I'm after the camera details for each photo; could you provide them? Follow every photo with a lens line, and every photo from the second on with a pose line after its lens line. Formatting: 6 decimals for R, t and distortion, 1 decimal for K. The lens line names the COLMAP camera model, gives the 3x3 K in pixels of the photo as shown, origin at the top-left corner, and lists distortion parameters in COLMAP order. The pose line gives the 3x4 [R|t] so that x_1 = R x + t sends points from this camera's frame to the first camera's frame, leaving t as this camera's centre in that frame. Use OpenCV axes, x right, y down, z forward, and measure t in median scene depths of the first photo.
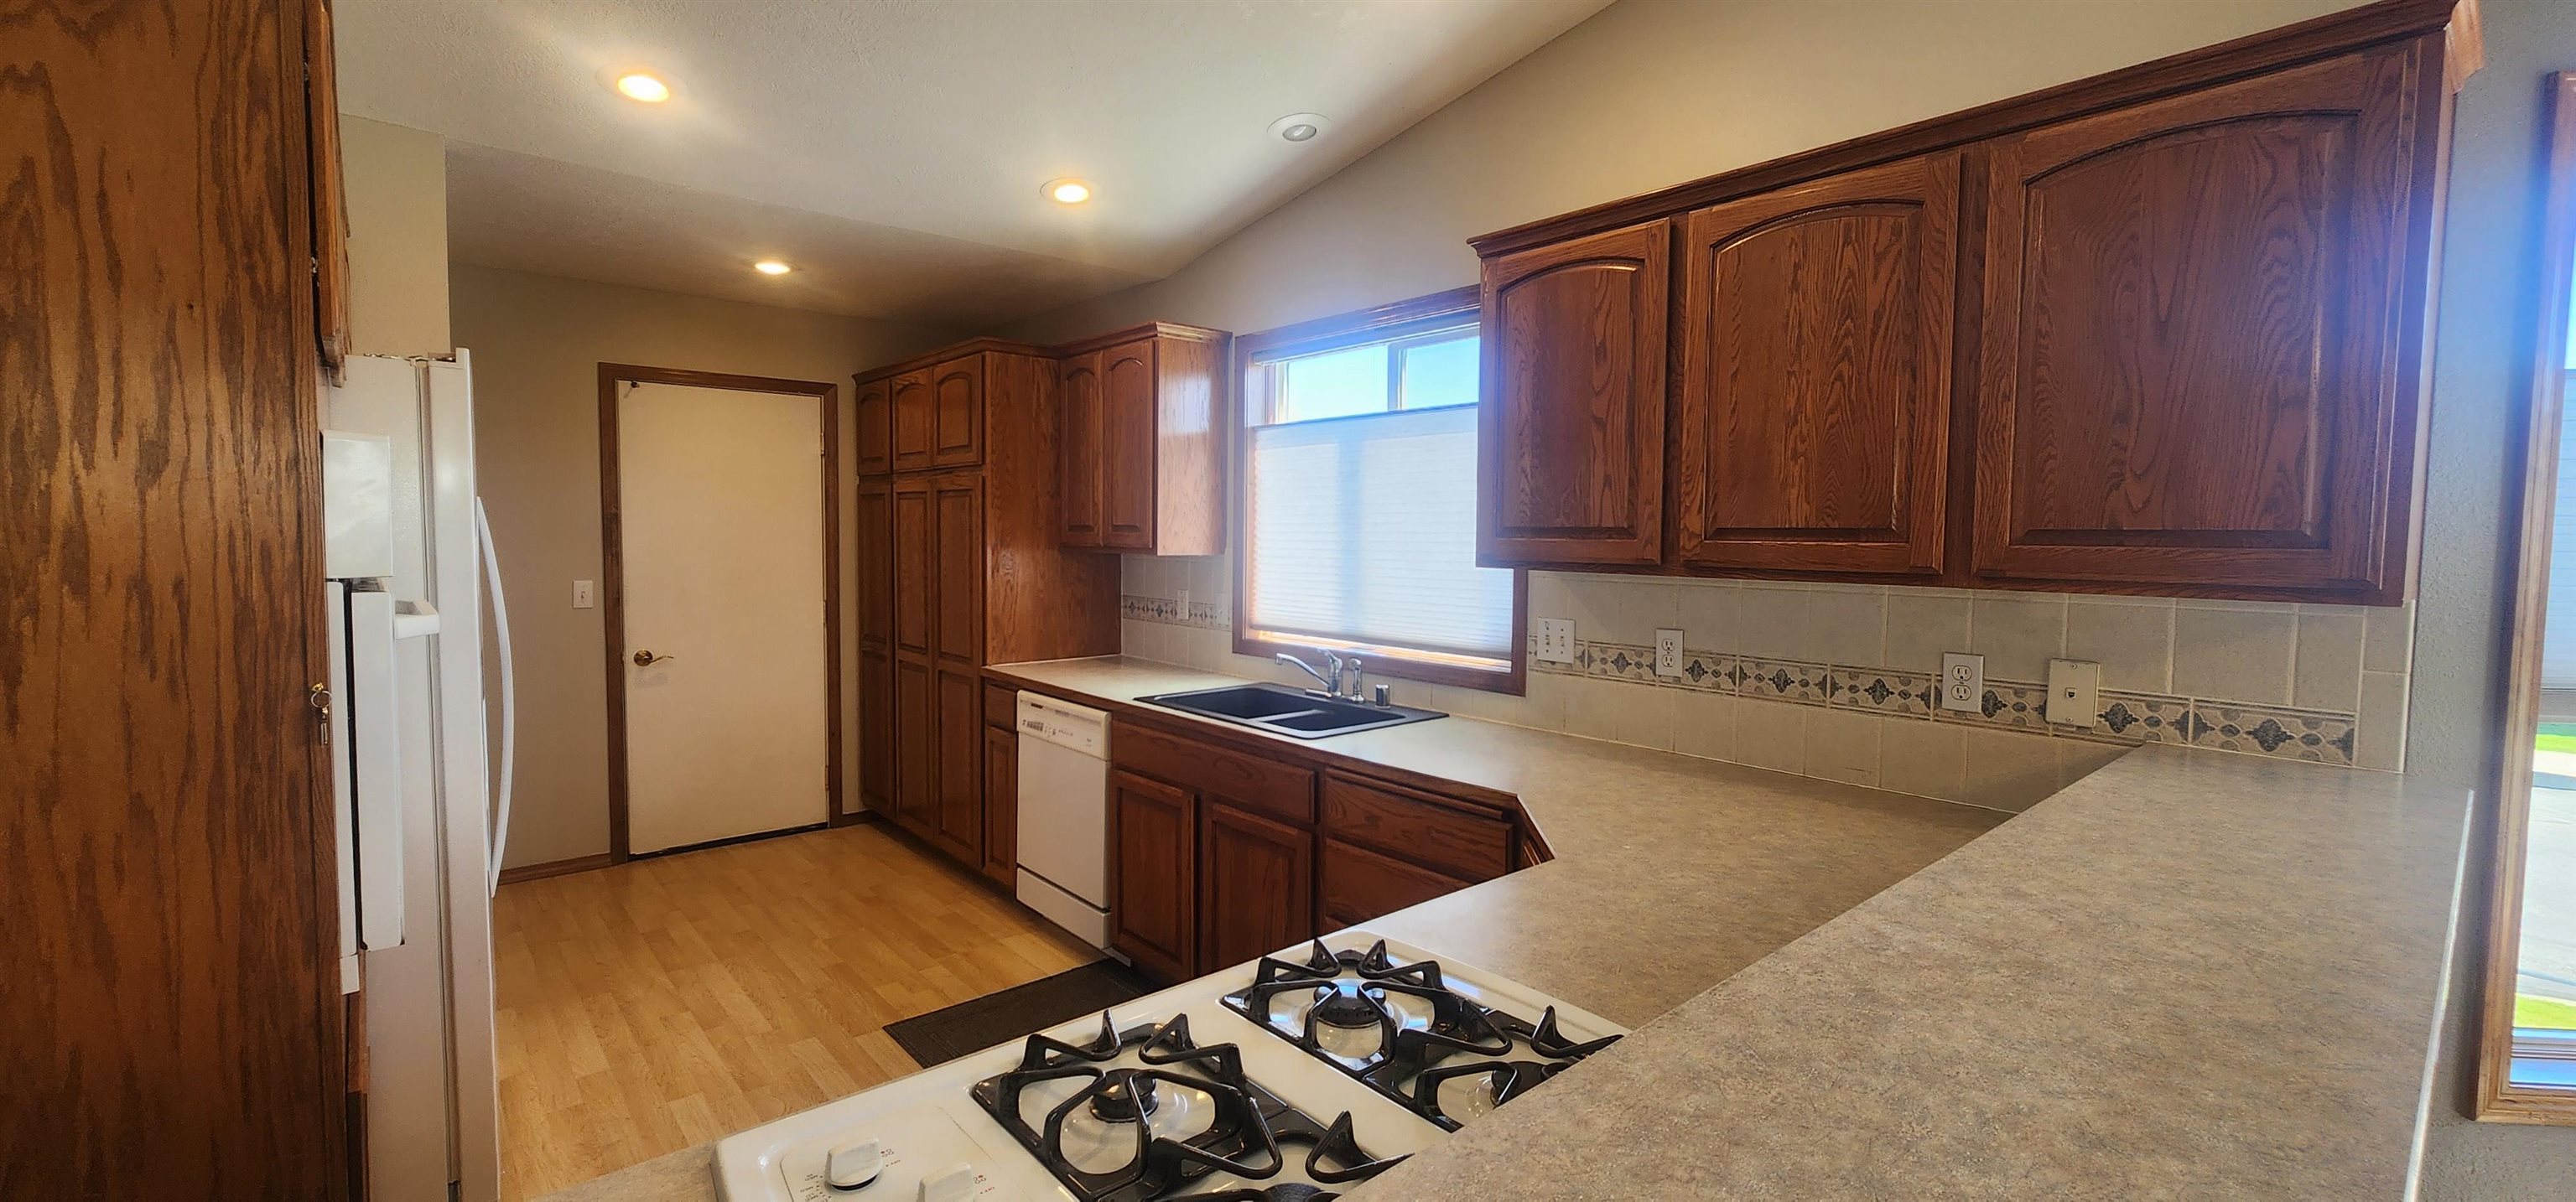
lens RADIAL K [[1059.9, 0, 1294.6], [0, 1059.9, 588.2], [0, 0, 1]] dist [0.001246, 0.000424]
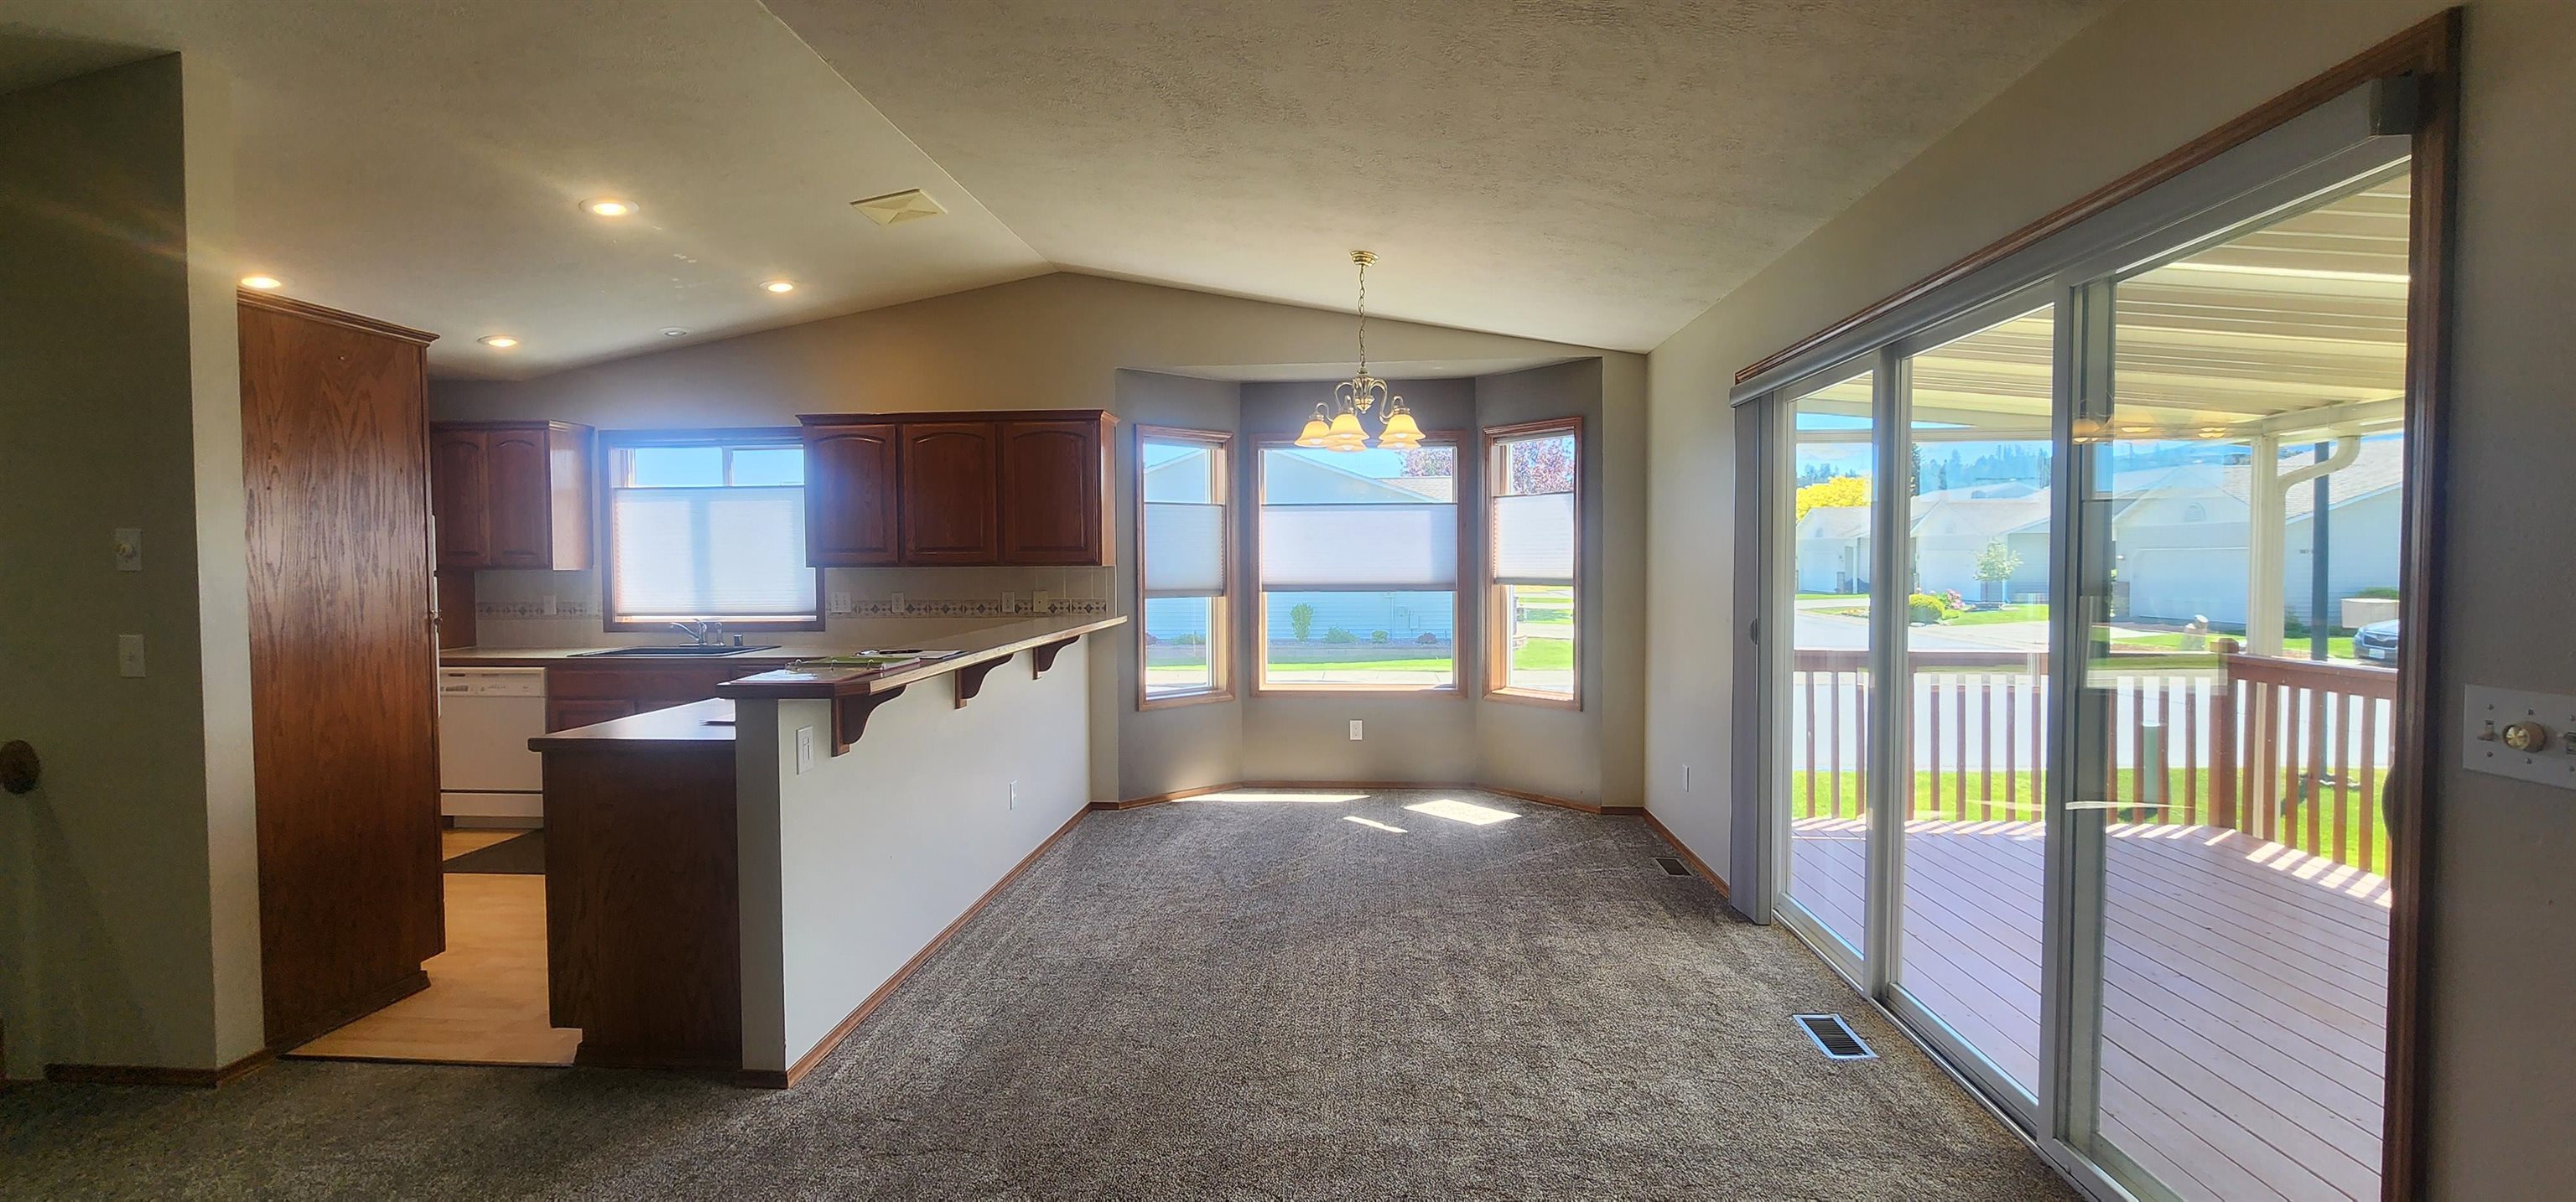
lens RADIAL K [[1059.9, 0, 1298.2], [0, 1059.9, 587.7], [0, 0, 1]] dist [0.001246, 0.000424]
pose [[0.708774, -0.036202, 0.704506, -0.579810], [0.053537, 0.998563, -0.002550, 0.072480], [-0.703401, 0.039525, 0.709694, -1.109745]]
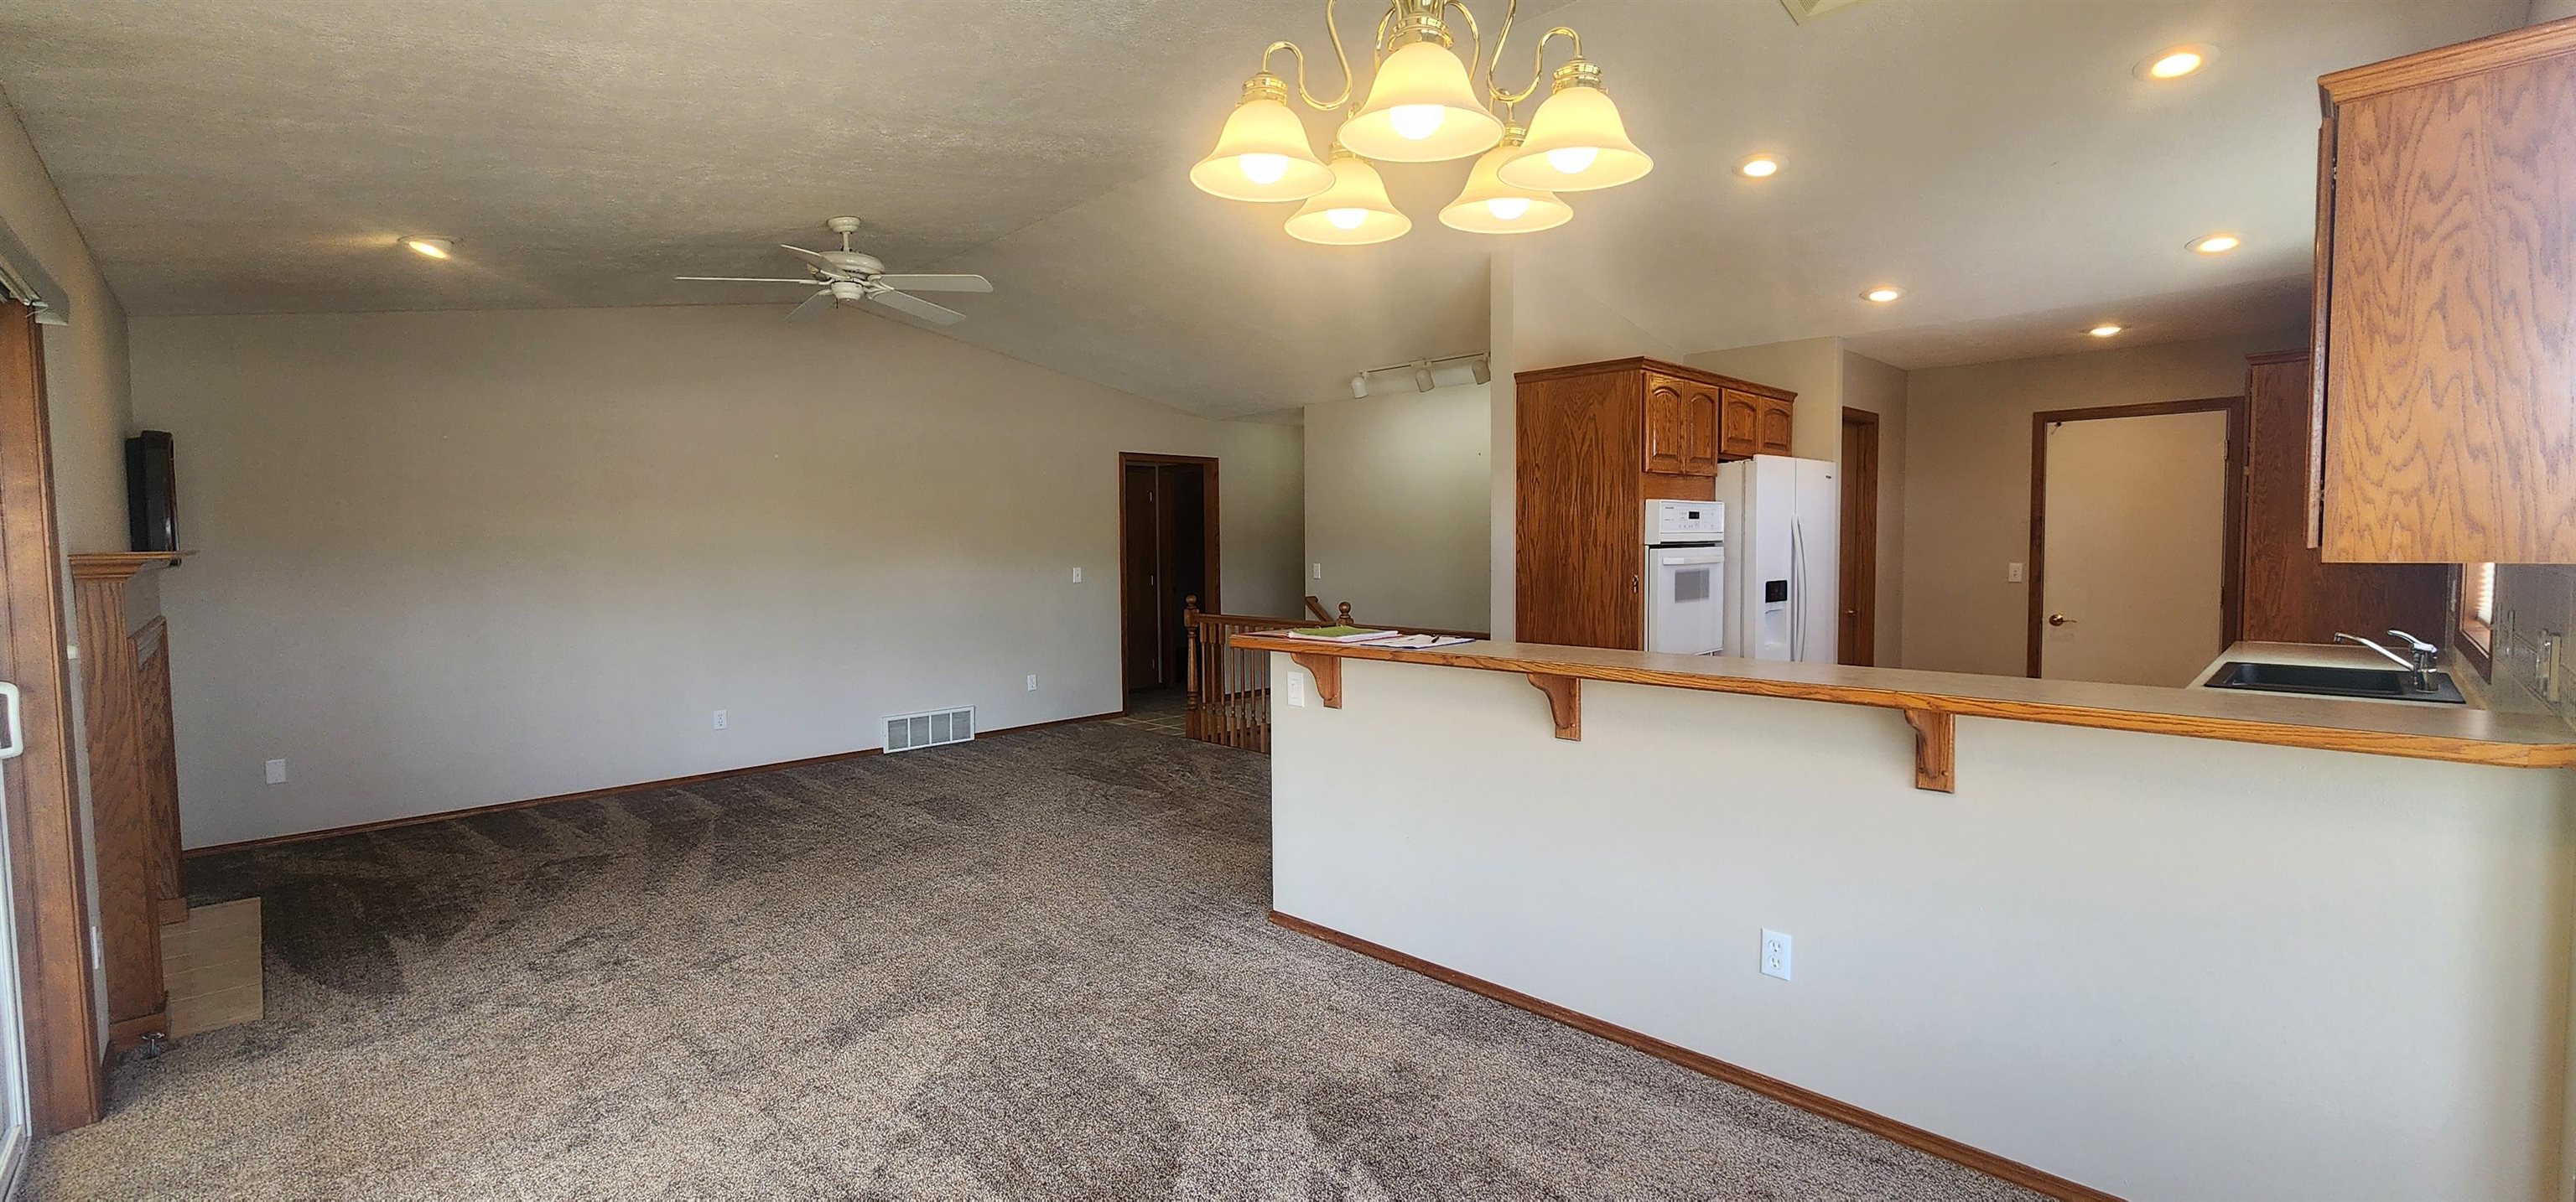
lens RADIAL K [[1059.9, 0, 1301.2], [0, 1059.9, 593.0], [0, 0, 1]] dist [0.001246, 0.000424]
pose [[0.075370, 0.042060, -0.996268, 1.097852], [-0.041498, 0.998377, 0.039010, 0.027376], [0.996292, 0.038403, 0.076993, -0.149929]]
